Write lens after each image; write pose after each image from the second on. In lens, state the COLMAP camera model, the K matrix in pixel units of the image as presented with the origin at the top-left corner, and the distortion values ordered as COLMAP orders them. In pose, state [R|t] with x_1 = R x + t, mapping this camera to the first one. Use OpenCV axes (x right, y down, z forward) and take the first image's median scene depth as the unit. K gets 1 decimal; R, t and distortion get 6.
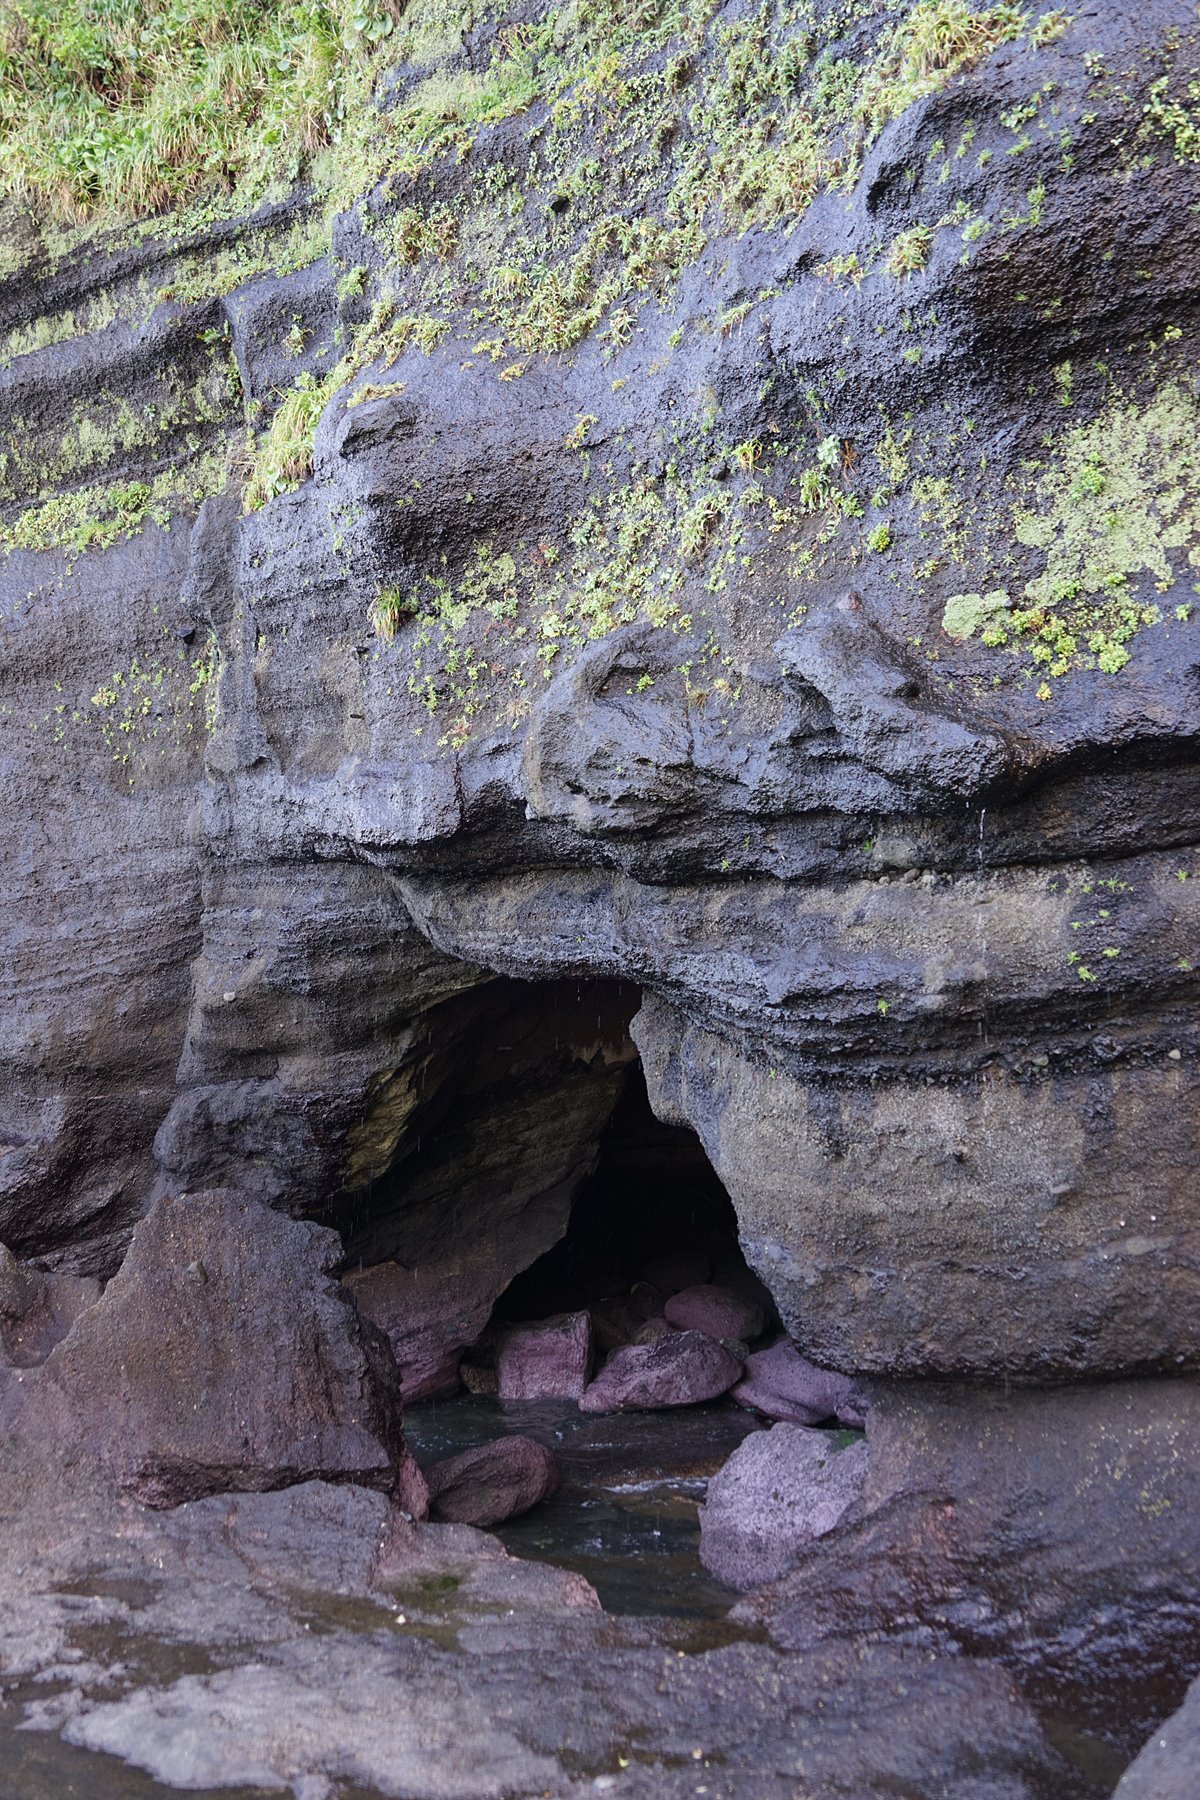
lens RADIAL K [[1578.4, 0, 612.8], [0, 1578.4, 896.3], [0, 0, 1]] dist [0.014012, 0.019656]
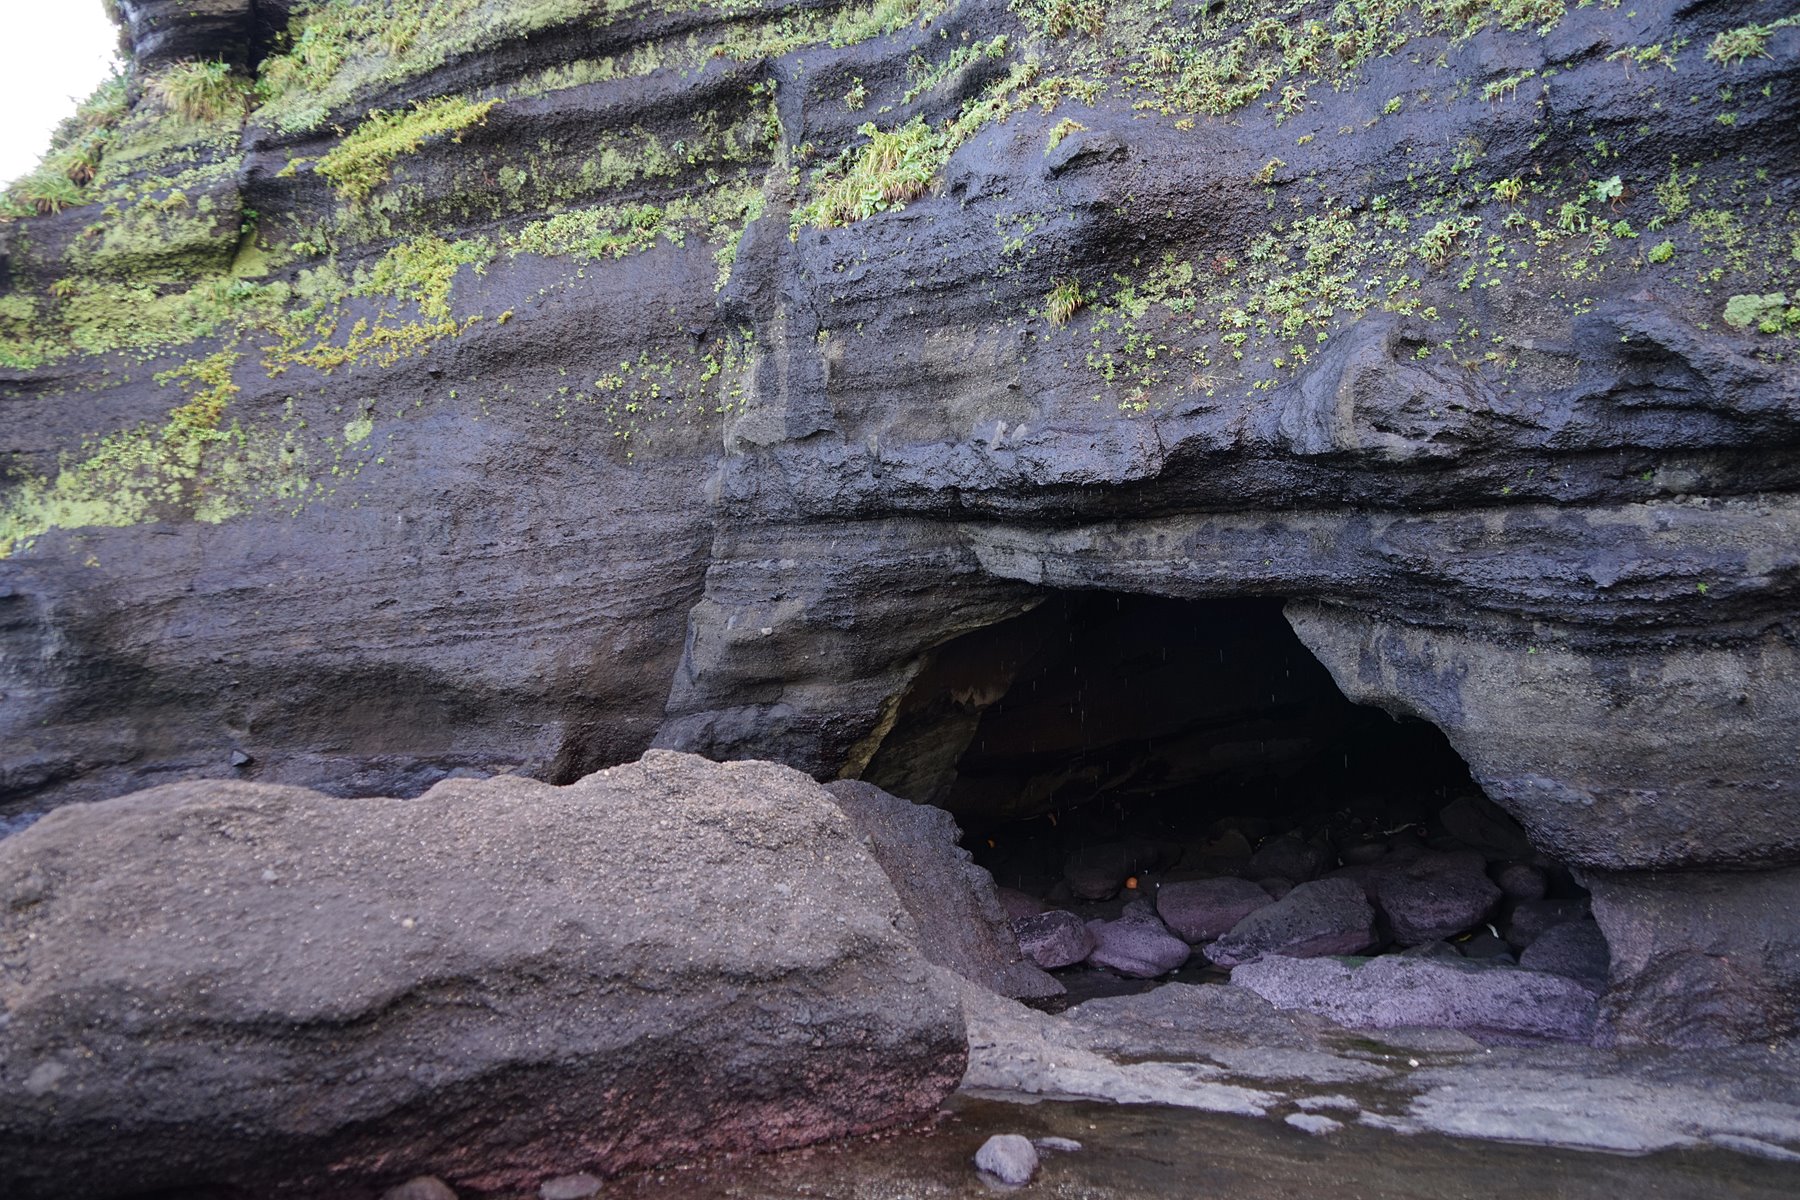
lens RADIAL K [[1200.2, 0, 894.3], [0, 1200.2, 611.1], [0, 0, 1]] dist [-0.049093, 0.027719]
pose [[0.965268, 0.036578, 0.258690, -0.535433], [-0.030478, 0.999156, -0.027551, 0.097797], [-0.259479, 0.018709, 0.965567, 0.142072]]
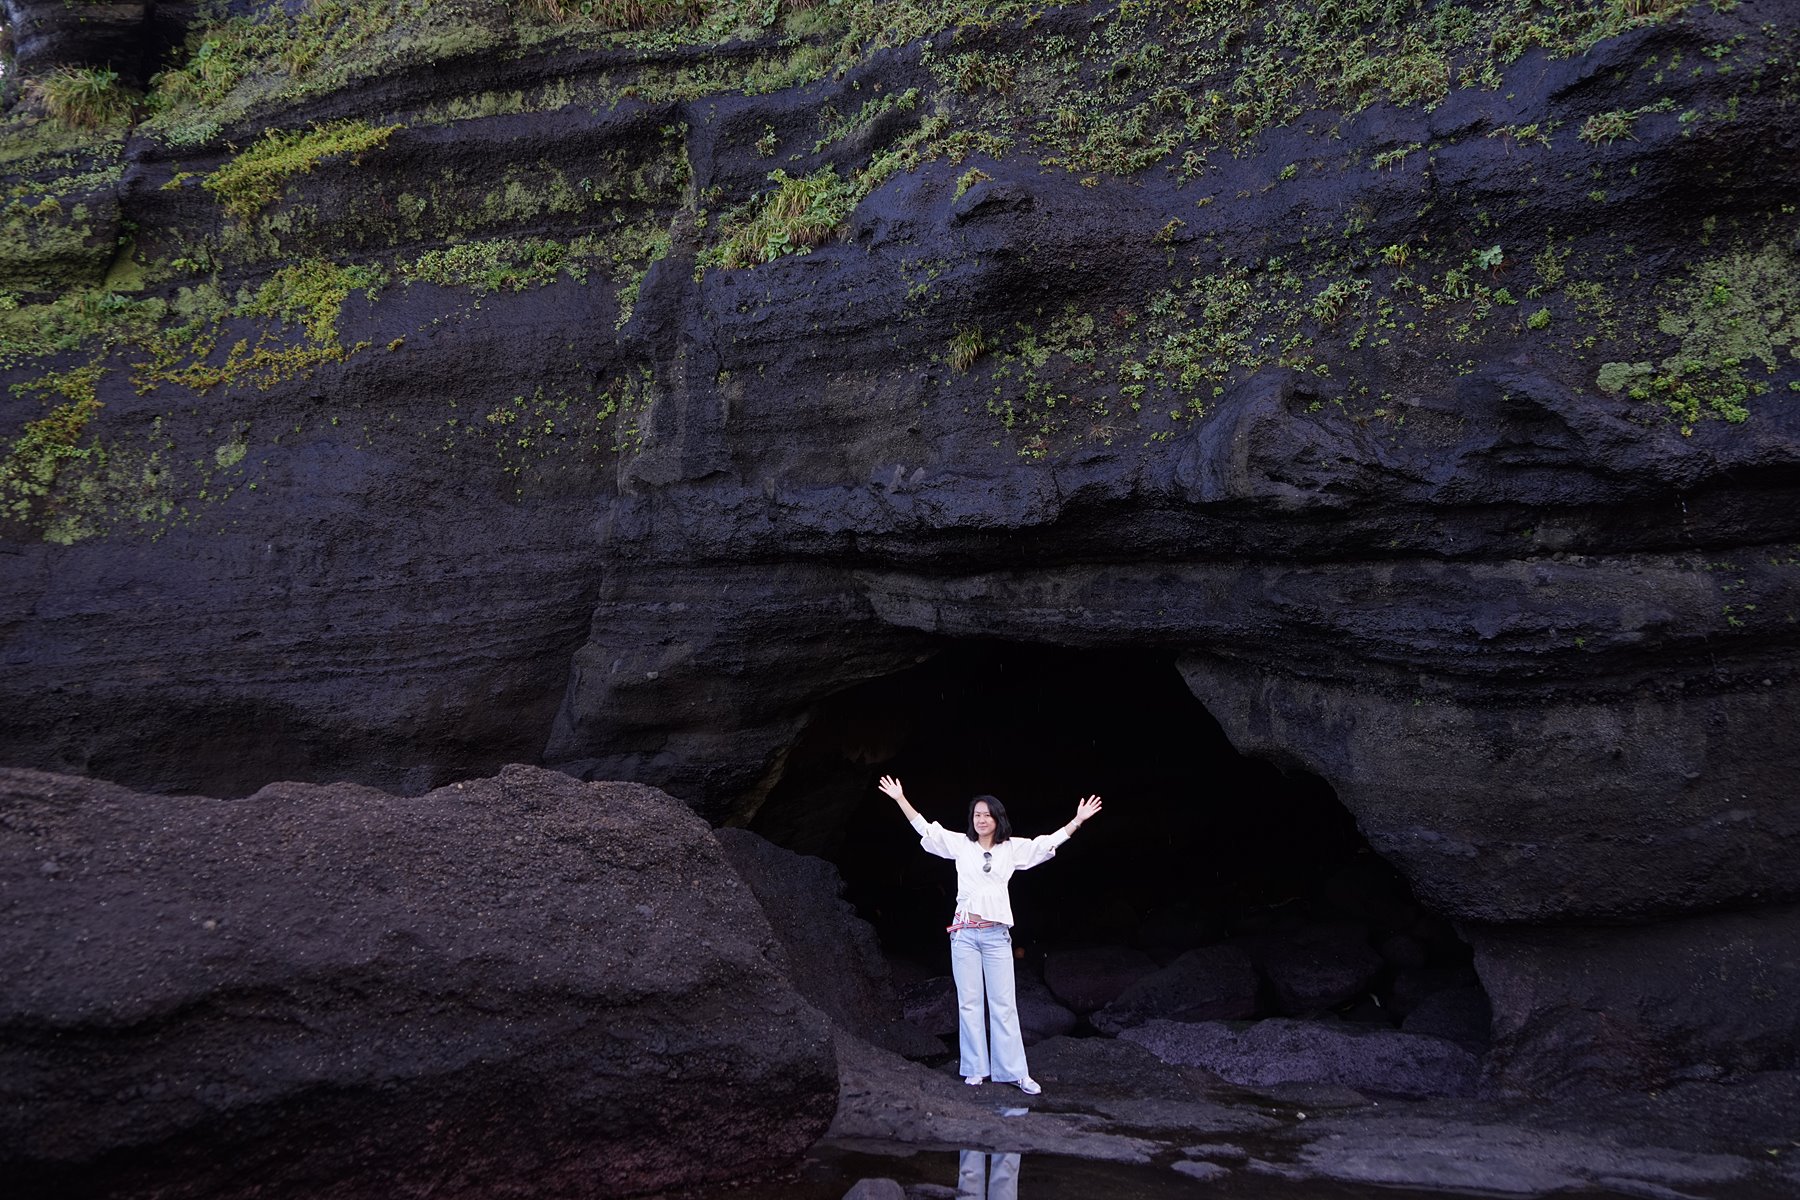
lens RADIAL K [[1200.2, 0, 897.5], [0, 1200.2, 608.1], [0, 0, 1]] dist [-0.049093, 0.027719]
pose [[0.937245, 0.088813, 0.337169, -0.521179], [-0.058931, 0.993453, -0.097869, 0.124634], [-0.343654, 0.071858, 0.936343, 0.163906]]
